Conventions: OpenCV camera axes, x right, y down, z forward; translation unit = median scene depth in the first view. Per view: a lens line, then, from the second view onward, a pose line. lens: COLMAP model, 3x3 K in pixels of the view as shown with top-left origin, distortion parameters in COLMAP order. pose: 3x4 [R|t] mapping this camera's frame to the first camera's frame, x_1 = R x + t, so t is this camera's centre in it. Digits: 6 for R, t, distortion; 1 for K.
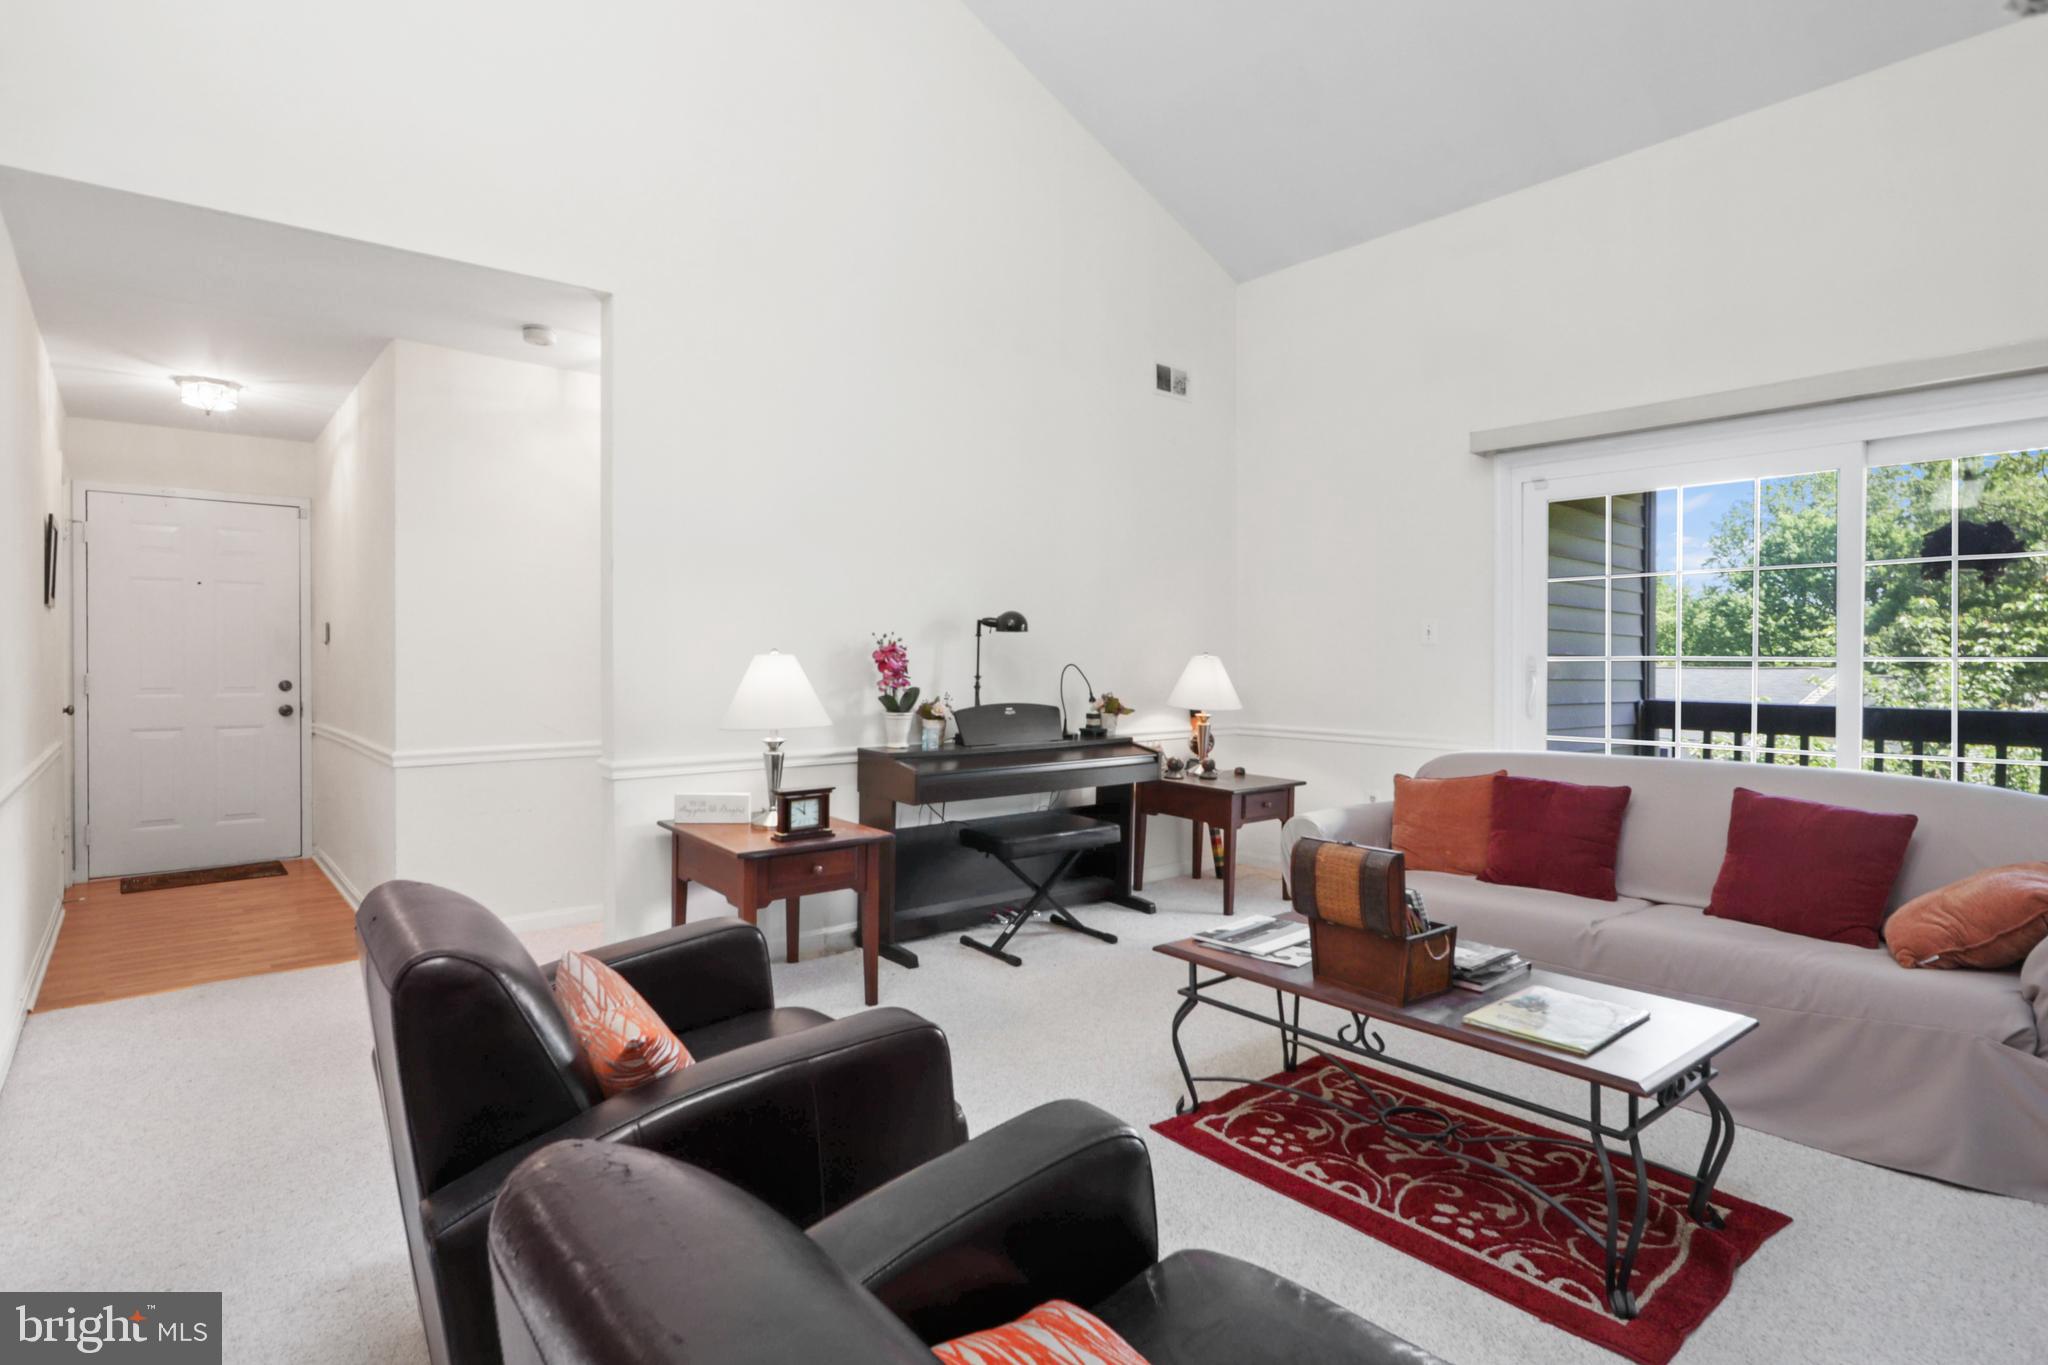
lens RADIAL K [[1052.3, 0, 1031.7], [0, 1052.3, 689.7], [0, 0, 1]] dist [-0.009485, 0.009348]
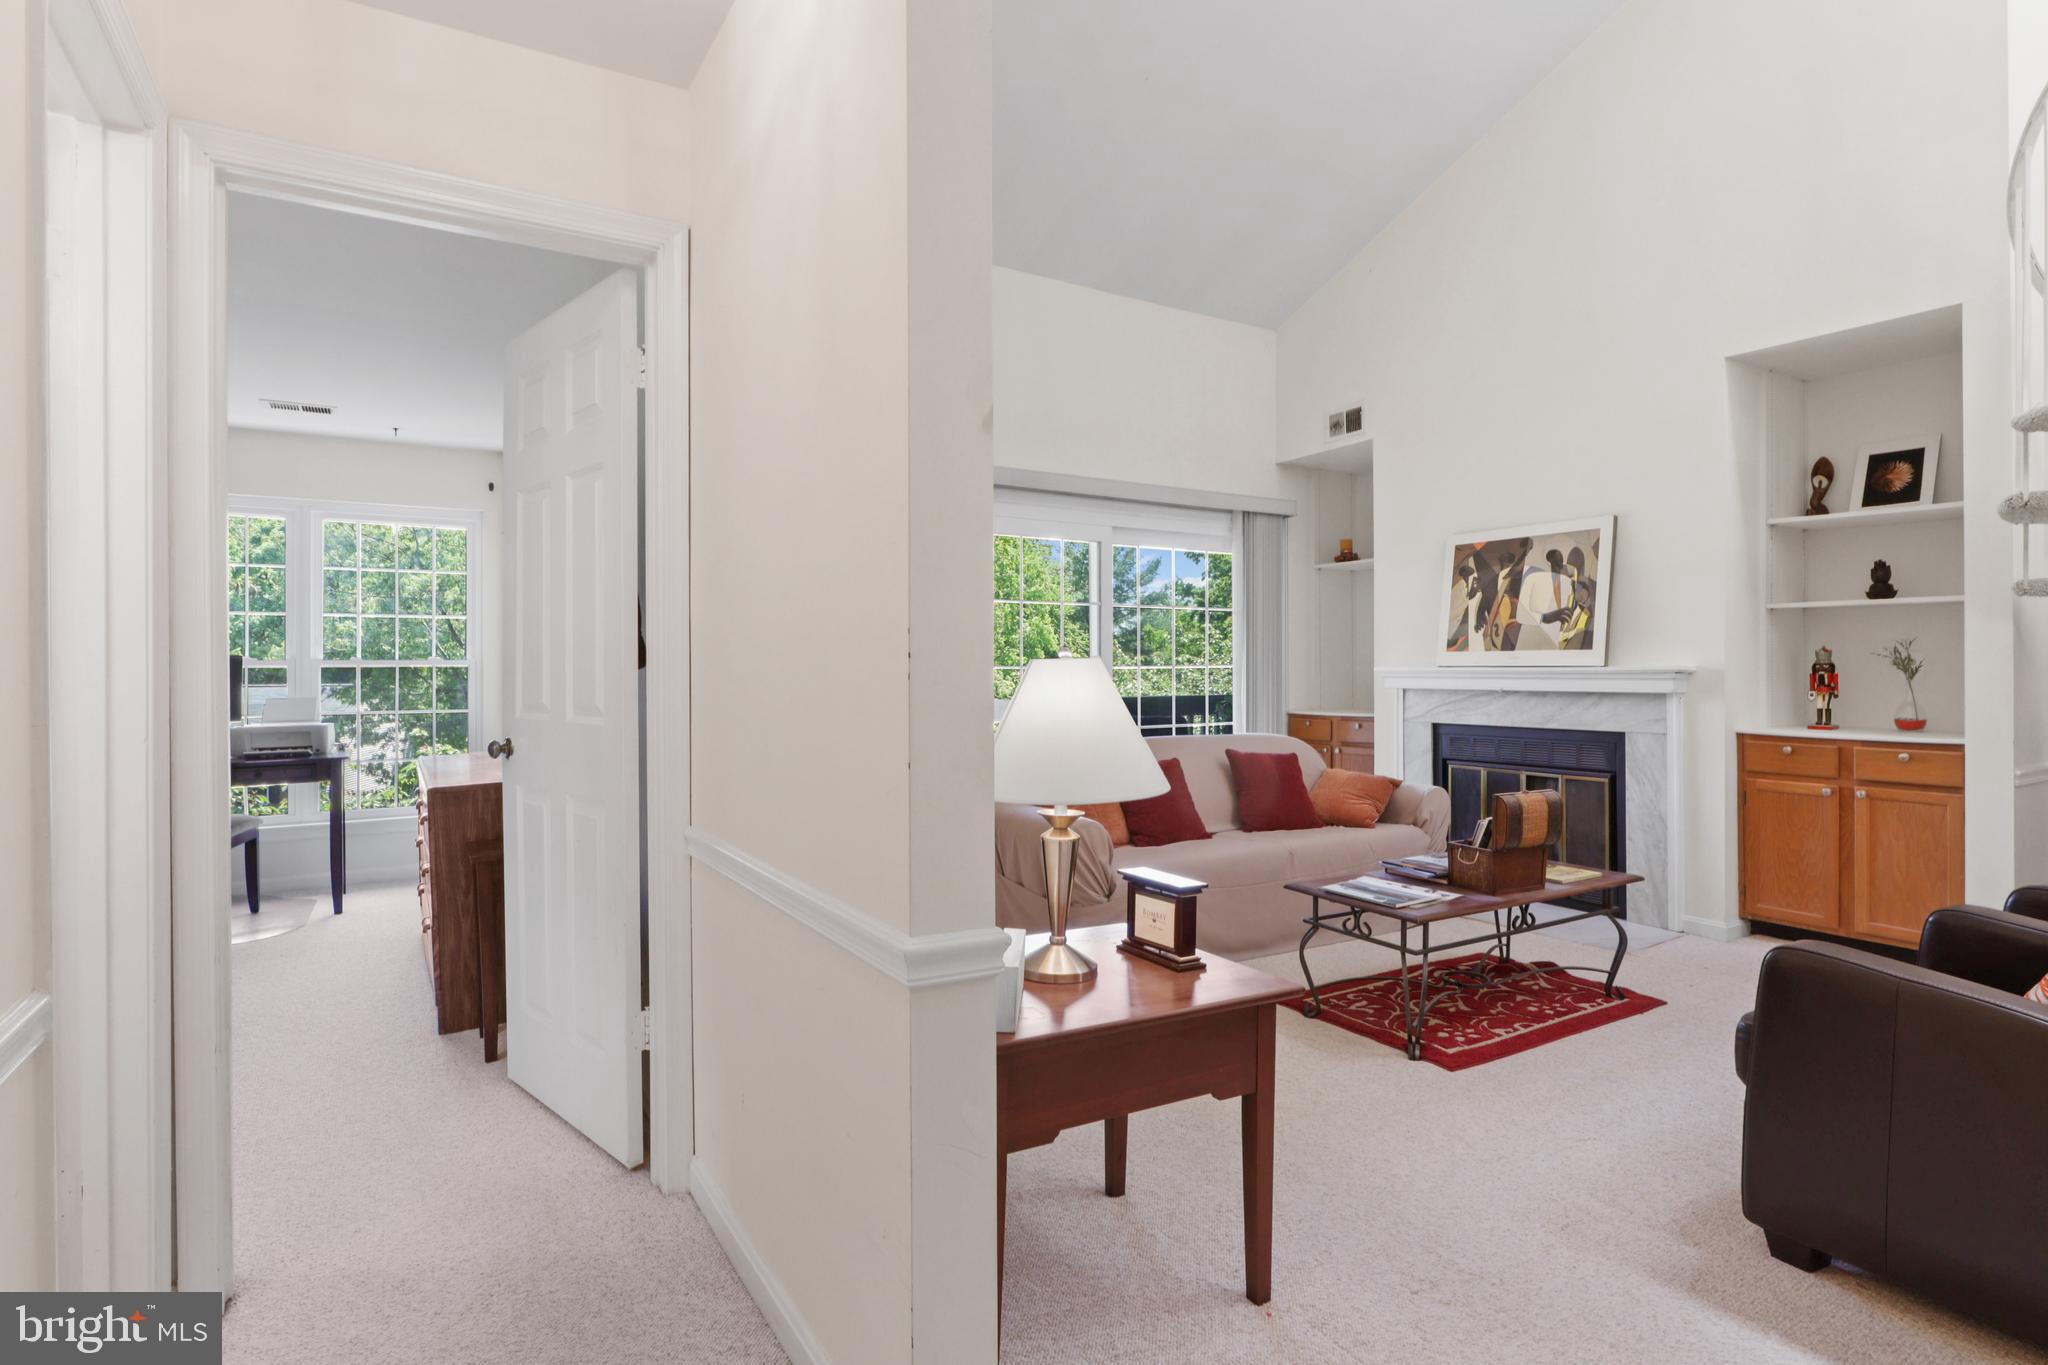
lens RADIAL K [[1052.3, 0, 1028.9], [0, 1052.3, 664.3], [0, 0, 1]] dist [-0.009485, 0.009348]
pose [[0.132083, 0.002189, 0.991236, -0.985719], [0.031530, 0.999482, -0.006408, -0.034070], [-0.990737, 0.032100, 0.131945, 1.171895]]
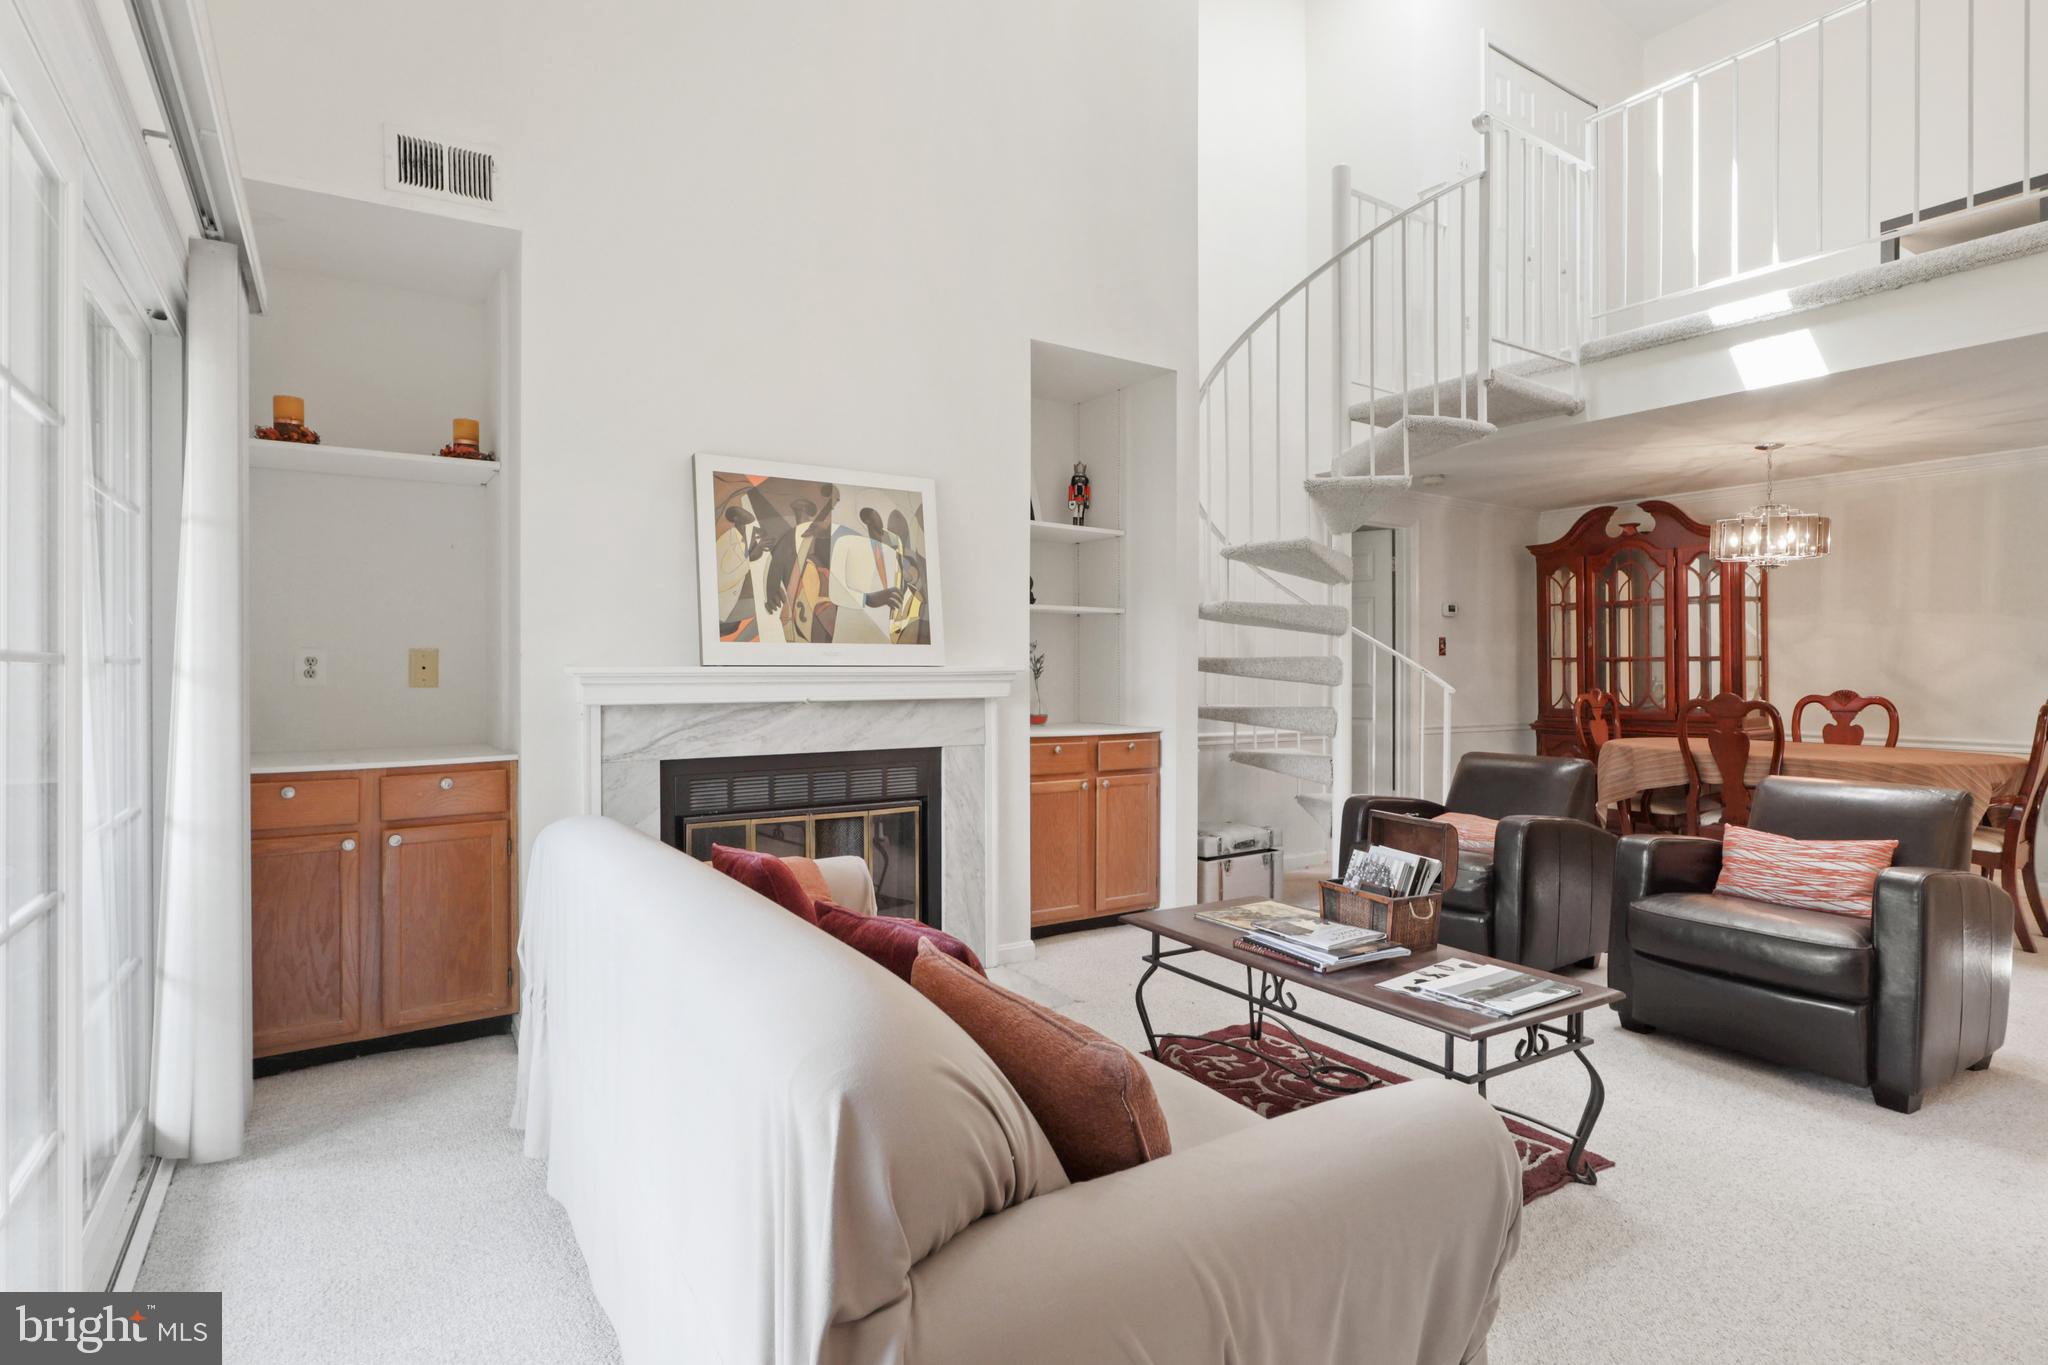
lens RADIAL K [[1052.3, 0, 1029.8], [0, 1052.3, 678.4], [0, 0, 1]] dist [-0.009485, 0.009348]
pose [[-0.994014, -0.001194, 0.109246, 0.341652], [0.002892, 0.999302, 0.037242, -0.045230], [-0.109214, 0.037335, -0.993317, 1.726153]]
